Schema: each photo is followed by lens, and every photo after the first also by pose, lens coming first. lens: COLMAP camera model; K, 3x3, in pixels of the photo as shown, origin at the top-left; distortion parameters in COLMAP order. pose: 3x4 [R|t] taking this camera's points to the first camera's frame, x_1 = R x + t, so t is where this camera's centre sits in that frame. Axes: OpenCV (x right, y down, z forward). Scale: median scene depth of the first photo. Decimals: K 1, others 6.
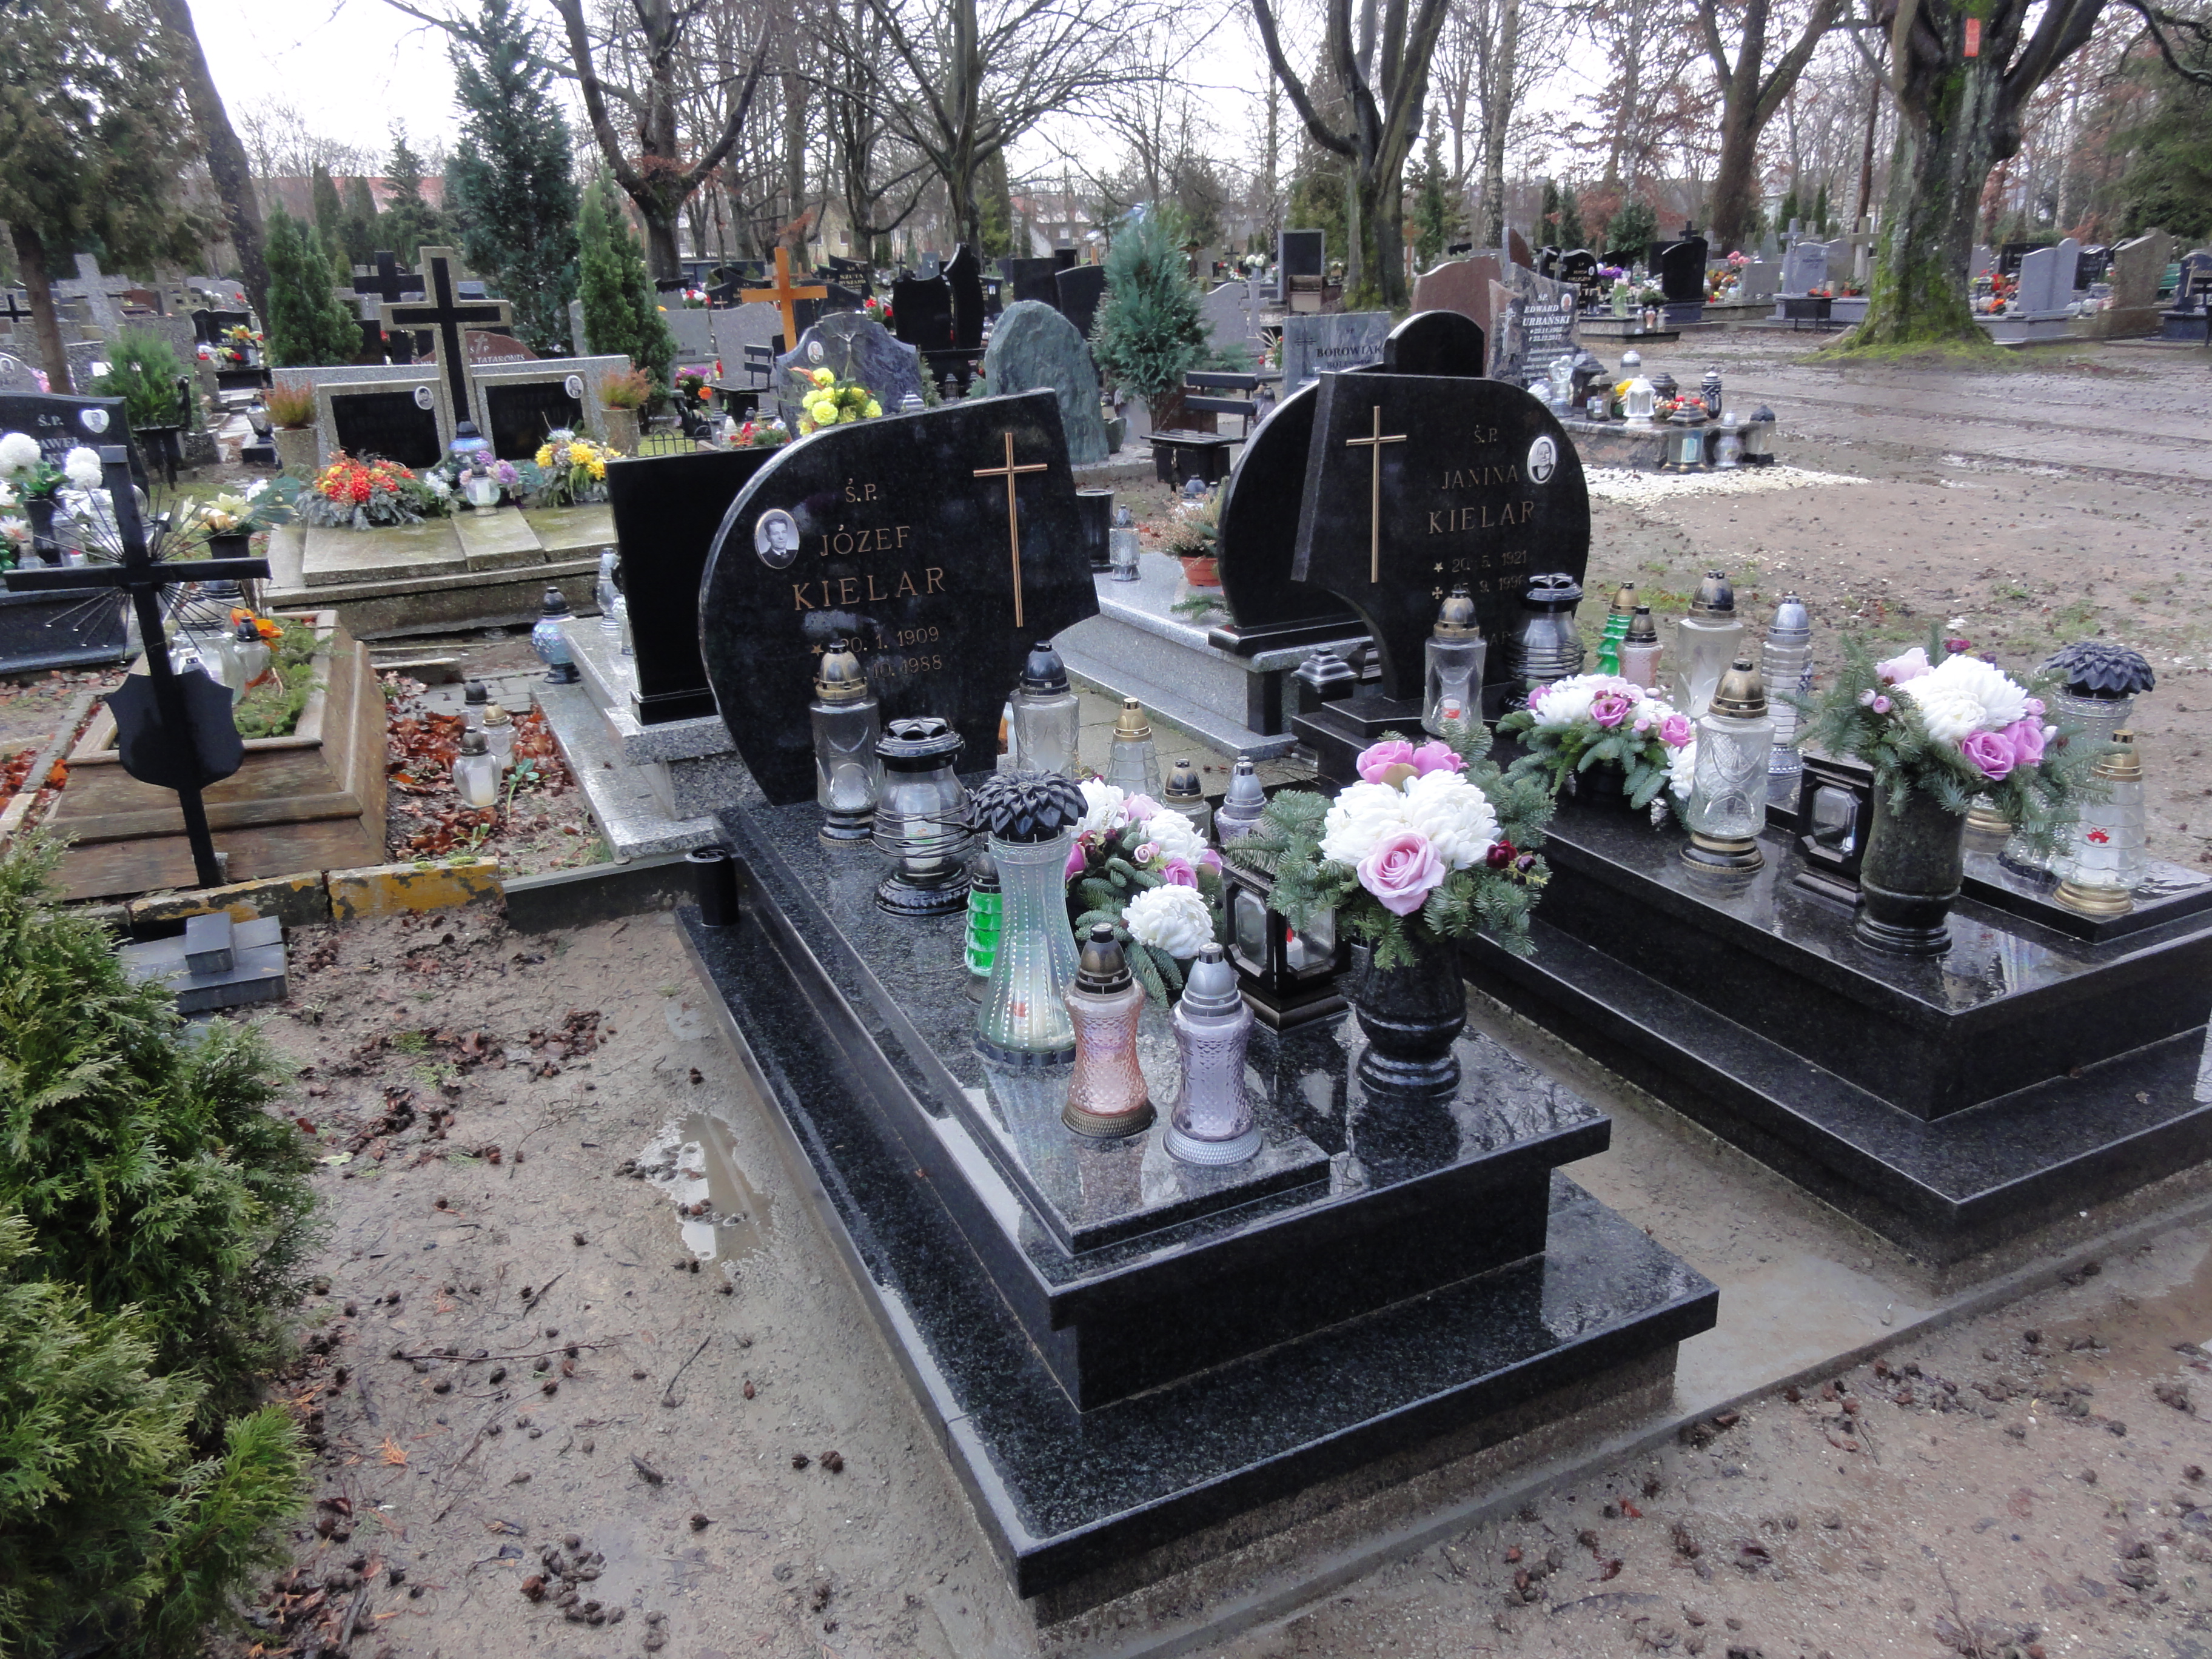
lens RADIAL K [[1573.5, 0, 1113.1], [0, 1573.5, 829.3], [0, 0, 1]] dist [0.002083, 0.001900]
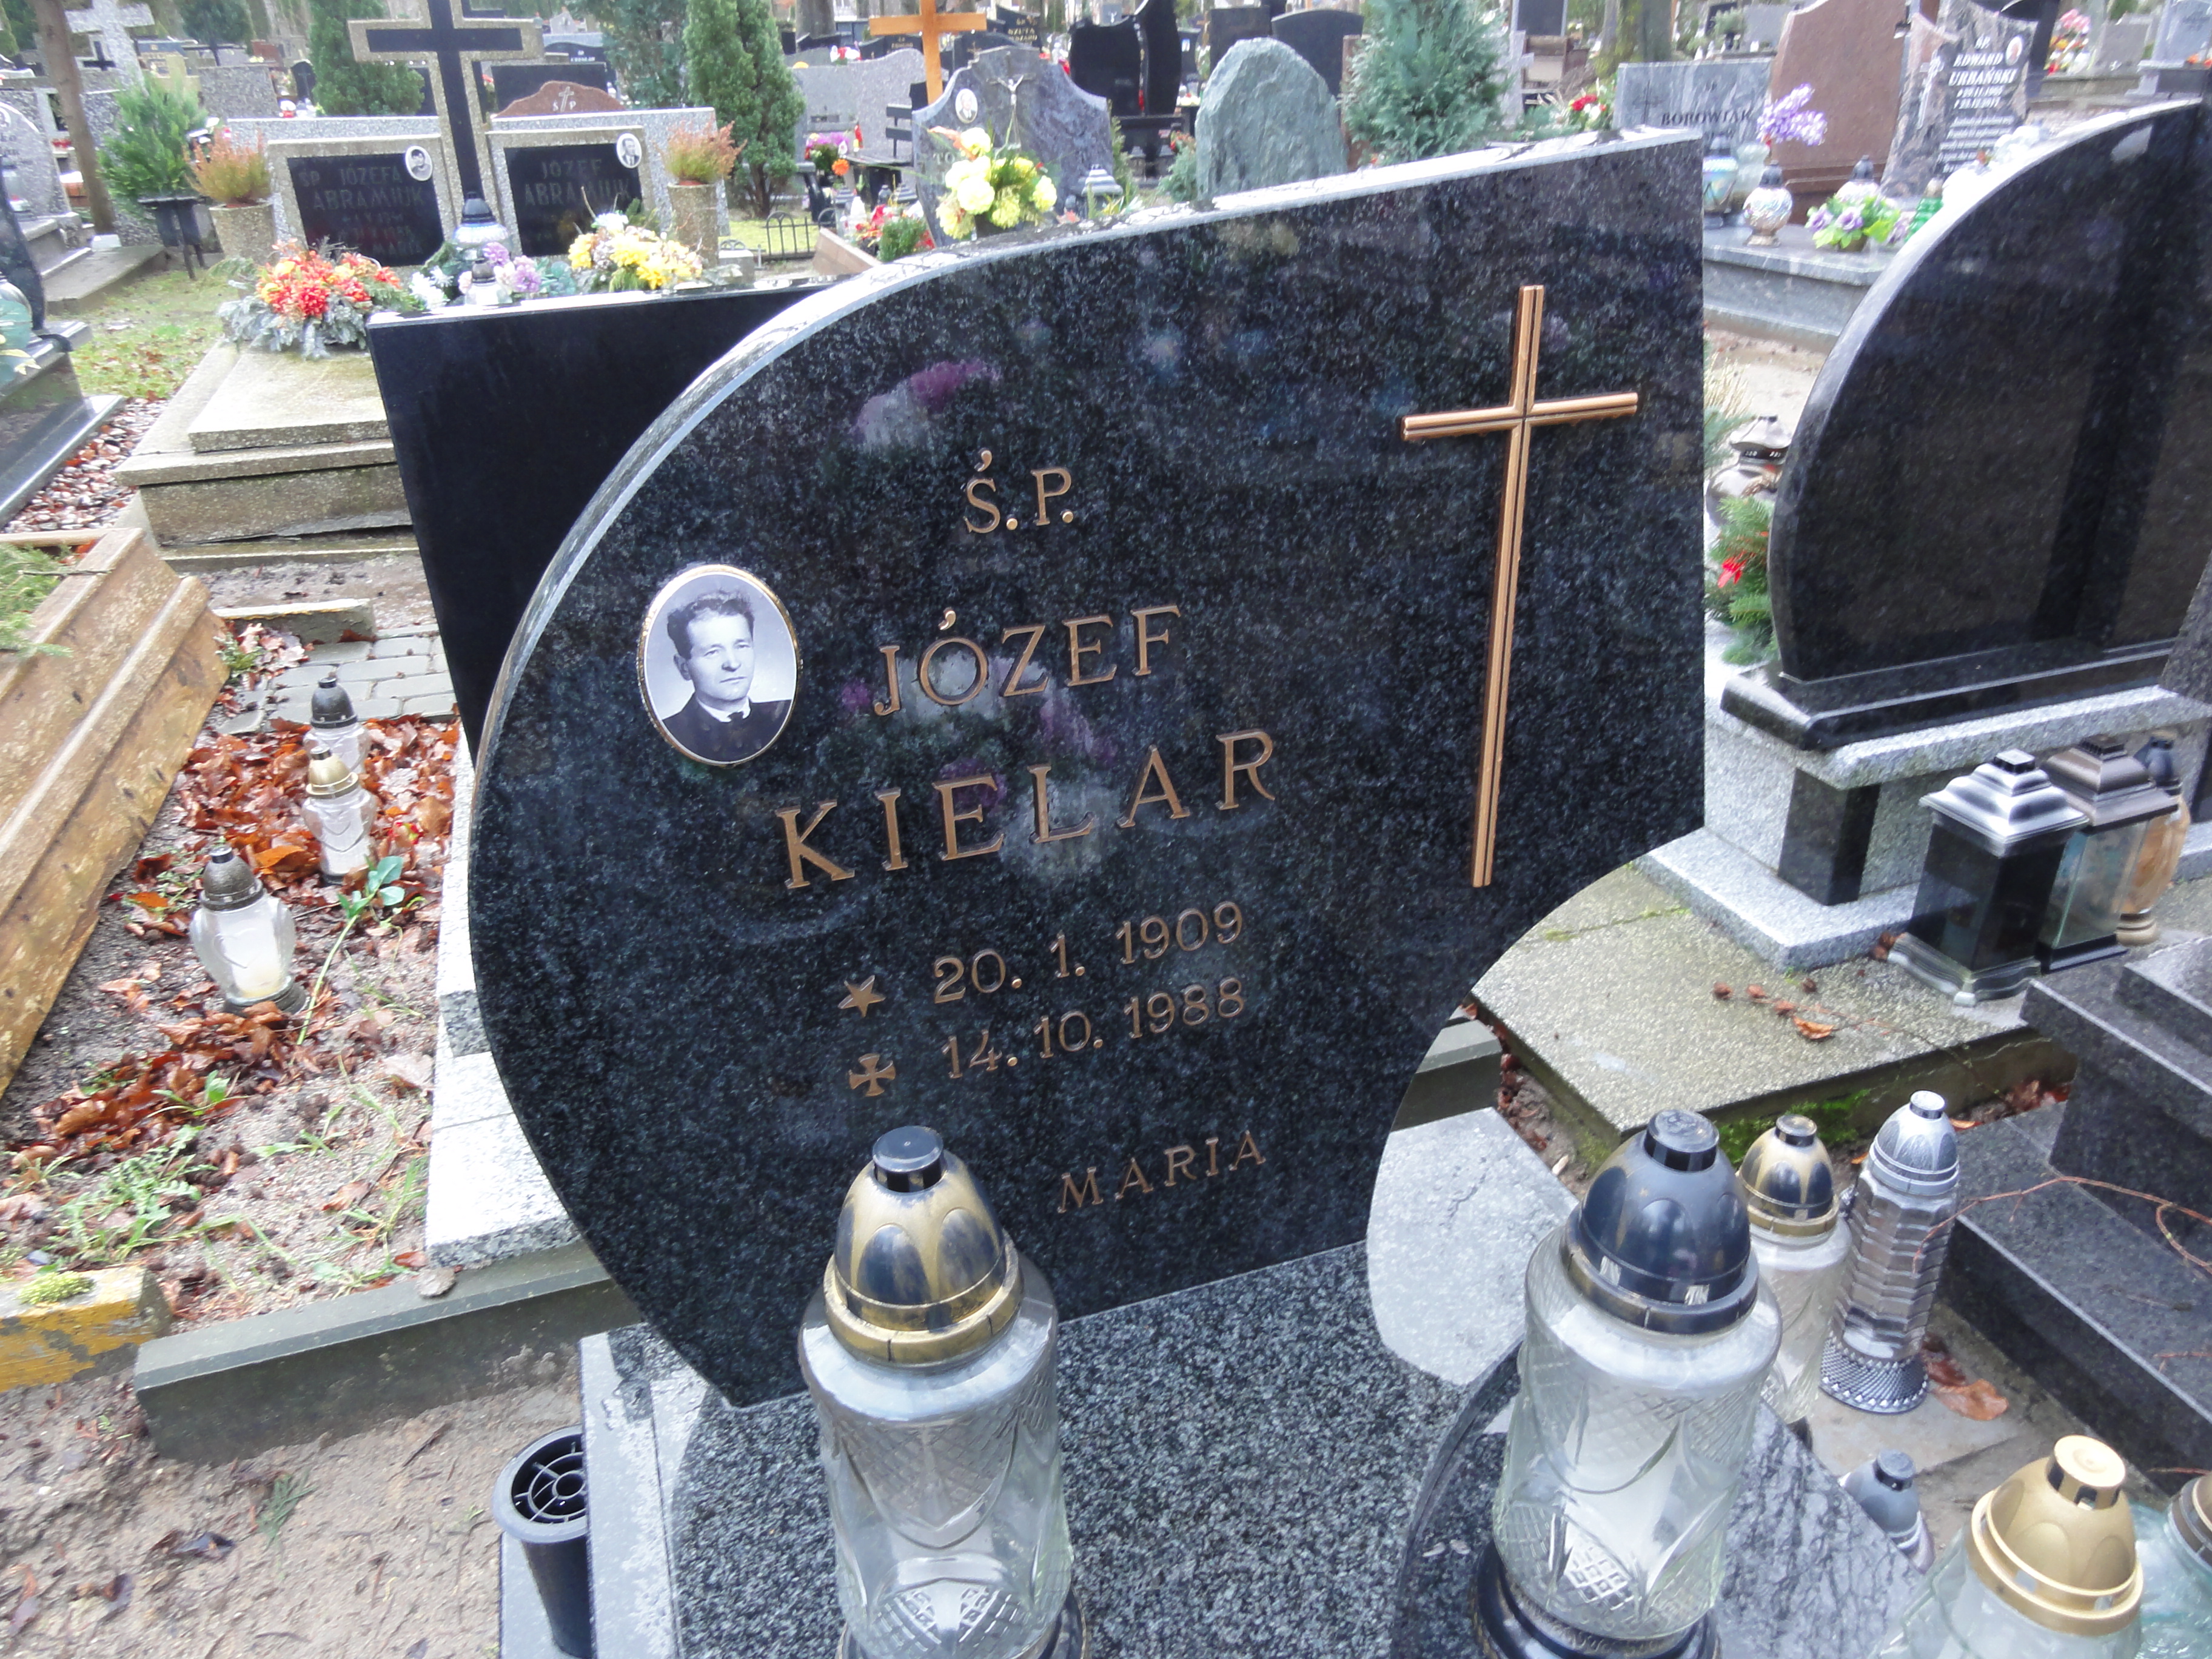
lens RADIAL K [[1573.5, 0, 1100.7], [0, 1573.5, 829.4], [0, 0, 1]] dist [0.002083, 0.001900]
pose [[0.993884, 0.056038, -0.095157, -0.046823], [-0.043936, 0.991206, 0.124818, -0.077403], [0.101314, -0.119874, 0.987606, 0.289869]]
